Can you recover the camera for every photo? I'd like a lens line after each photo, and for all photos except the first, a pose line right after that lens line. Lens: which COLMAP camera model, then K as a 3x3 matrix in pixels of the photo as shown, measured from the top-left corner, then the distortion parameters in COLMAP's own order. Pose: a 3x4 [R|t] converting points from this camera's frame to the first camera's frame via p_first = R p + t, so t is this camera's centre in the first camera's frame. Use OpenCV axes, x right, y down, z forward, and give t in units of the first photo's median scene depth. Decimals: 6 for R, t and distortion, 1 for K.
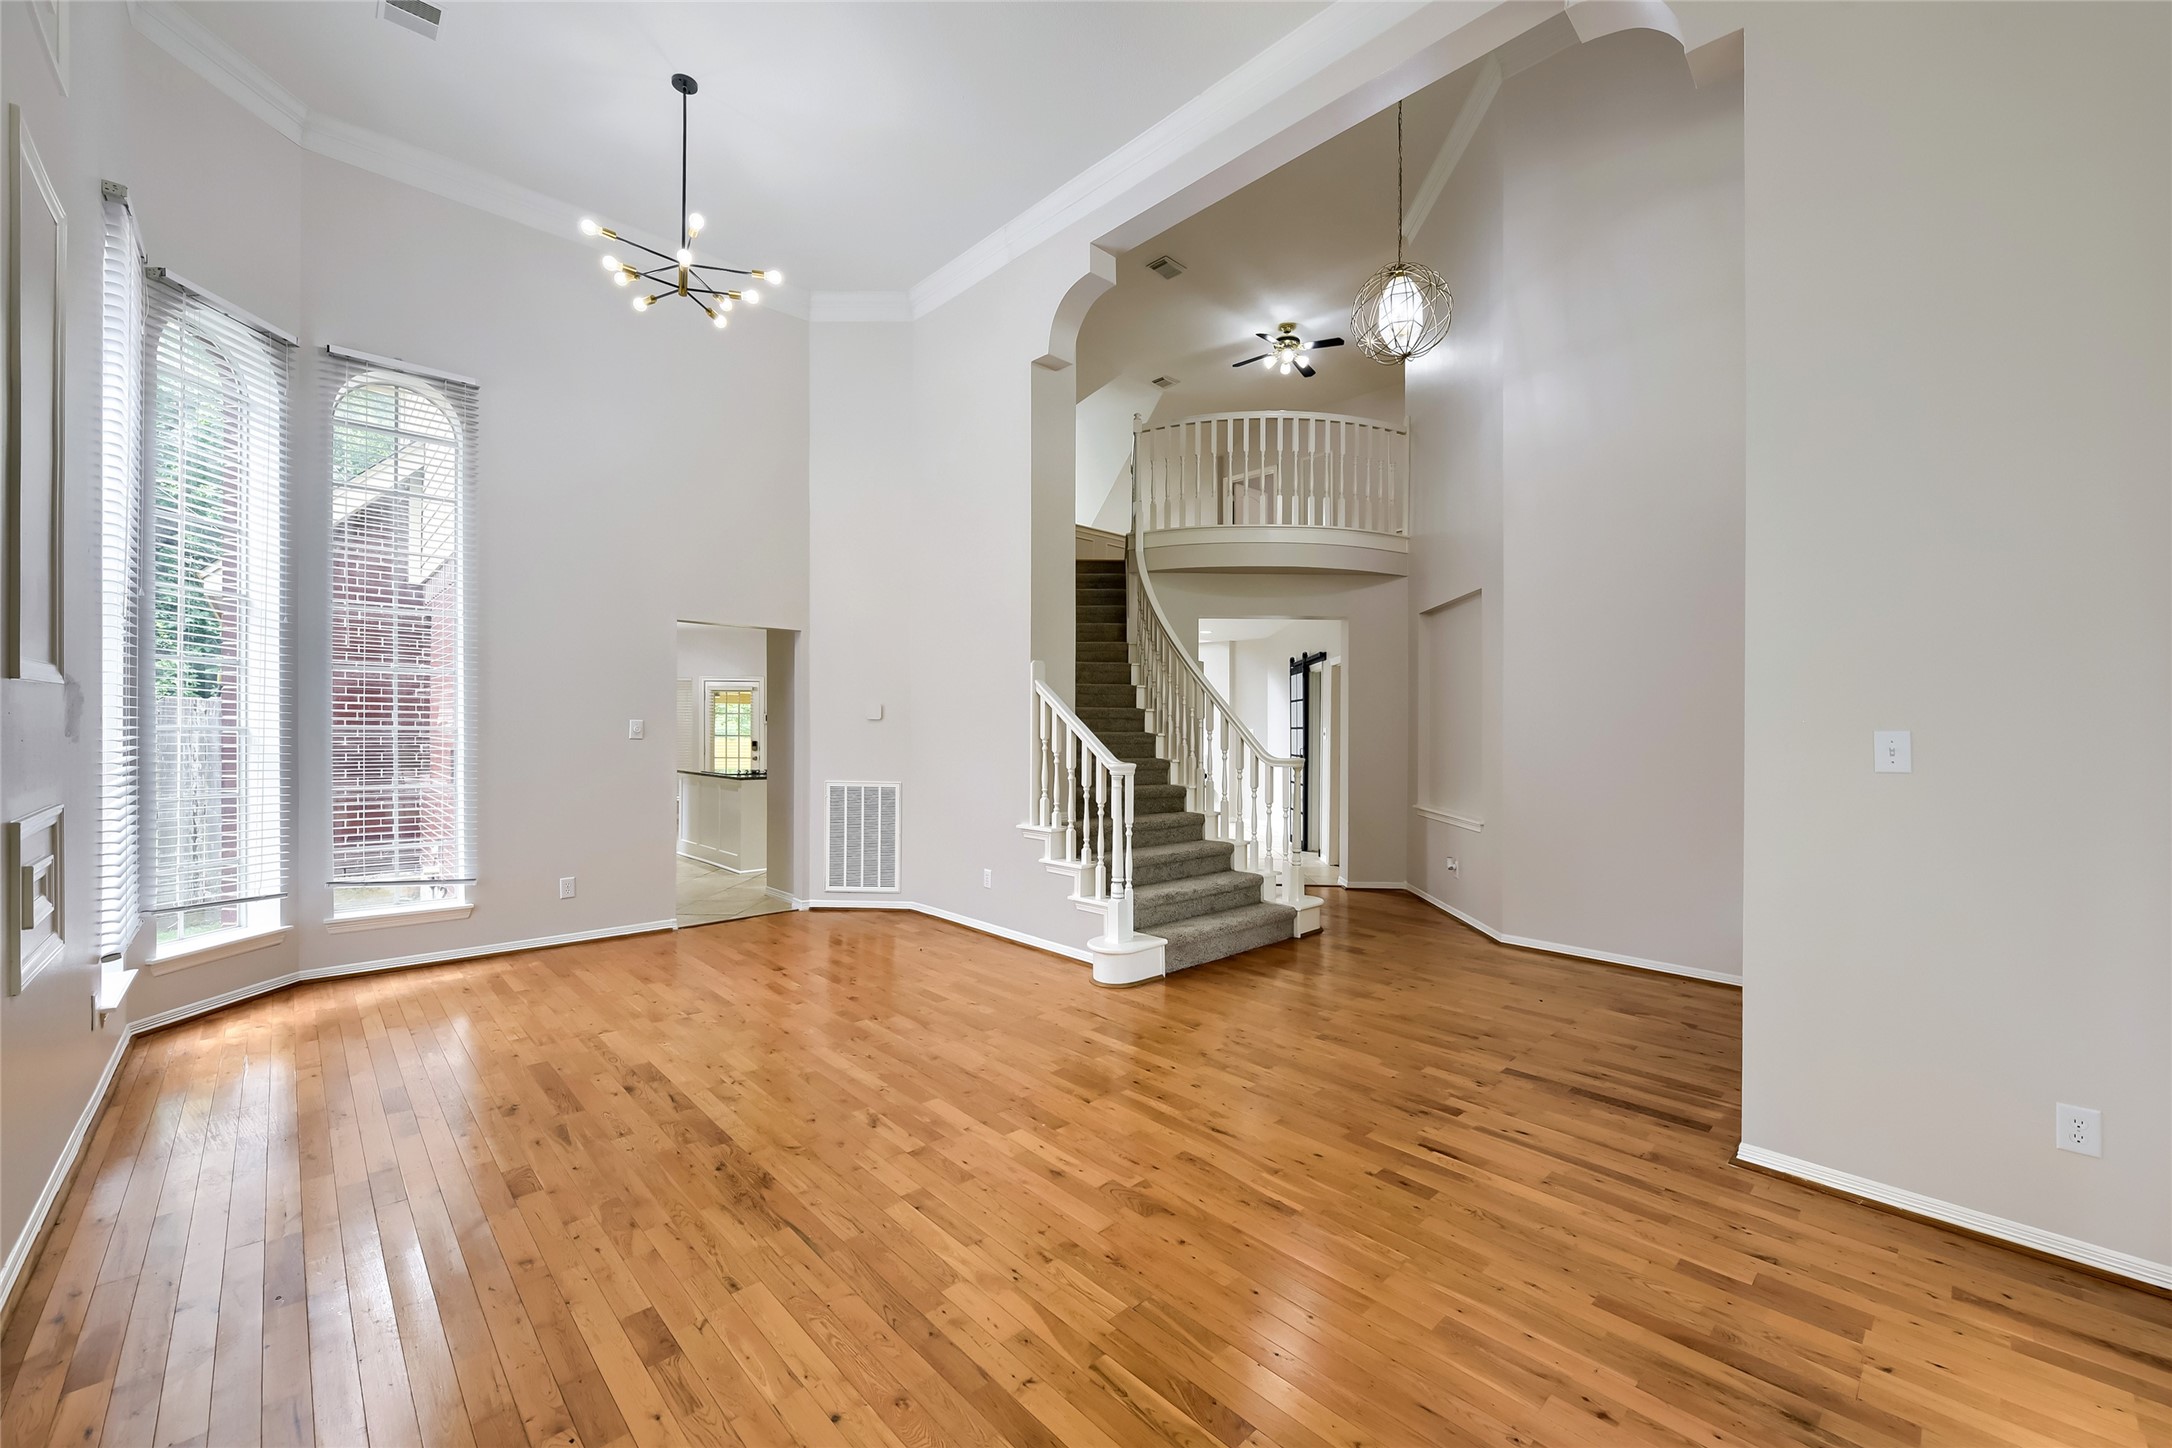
lens RADIAL K [[870.3, 0, 1094.5], [0, 870.3, 722.8], [0, 0, 1]] dist [0.007994, -0.003818]
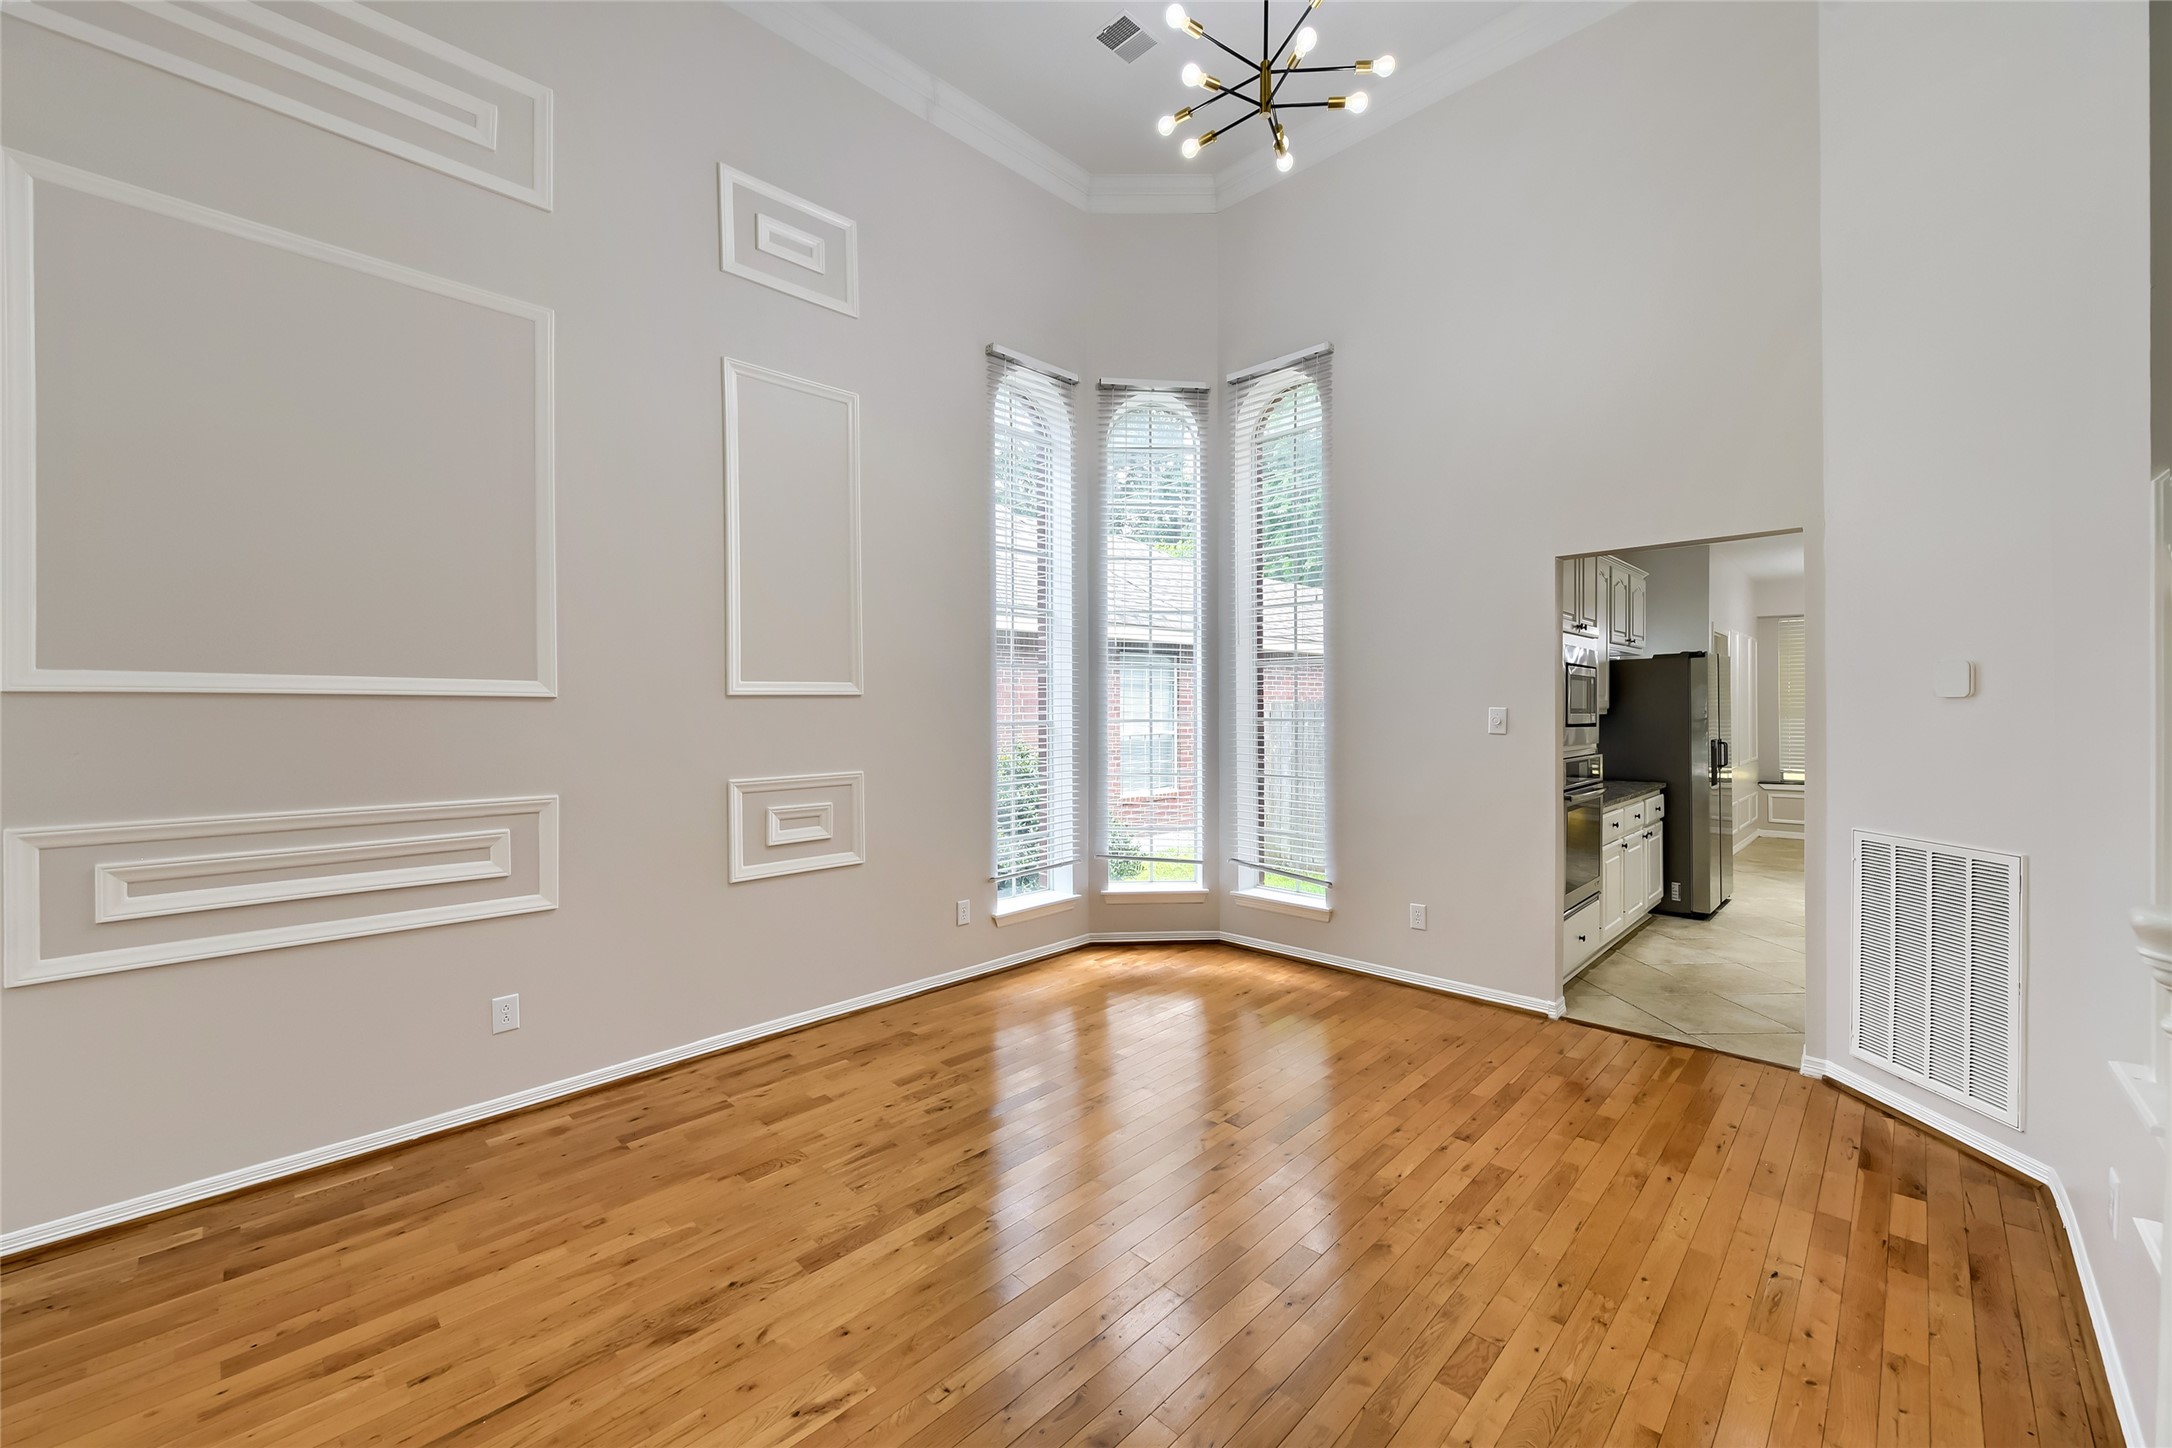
lens RADIAL K [[870.3, 0, 1078.5], [0, 870.3, 716.3], [0, 0, 1]] dist [0.007994, -0.003818]
pose [[0.029311, -0.002983, -0.999566, 0.224734], [0.013023, 0.999912, -0.002603, 0.003233], [0.999485, -0.012941, 0.029348, 0.793873]]
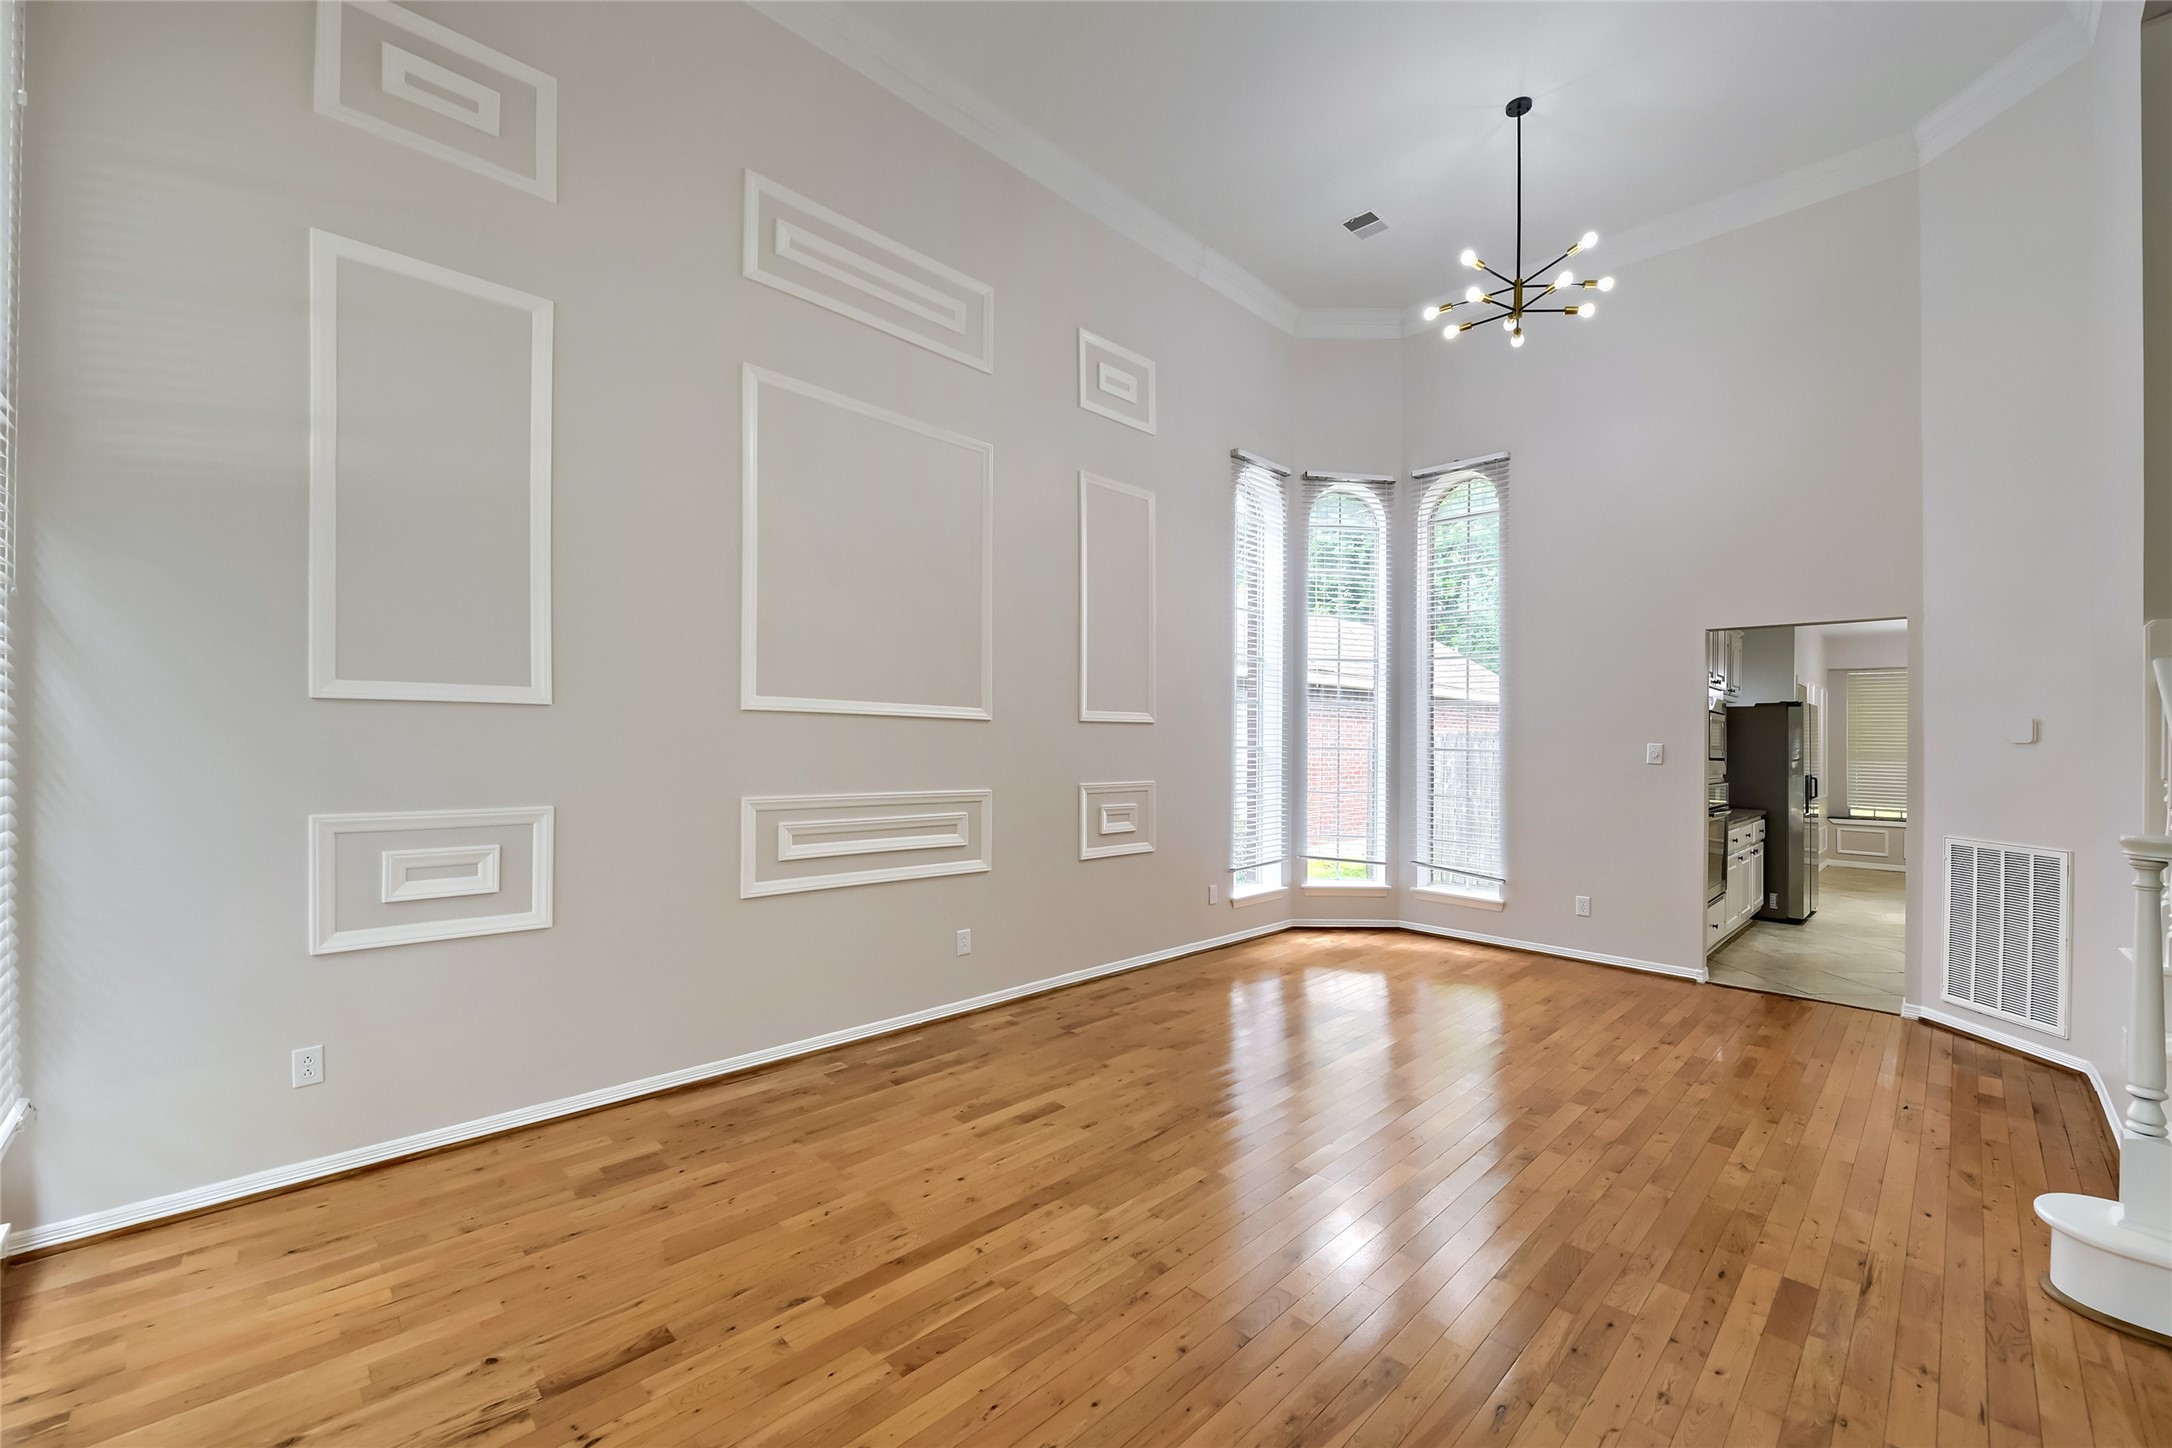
lens RADIAL K [[870.3, 0, 1074.7], [0, 870.3, 732.1], [0, 0, 1]] dist [0.007994, -0.003818]
pose [[0.002423, -0.016983, -0.999853, 0.504559], [-0.010886, 0.999796, -0.017009, 0.010036], [0.999938, 0.010925, 0.002238, 0.473727]]
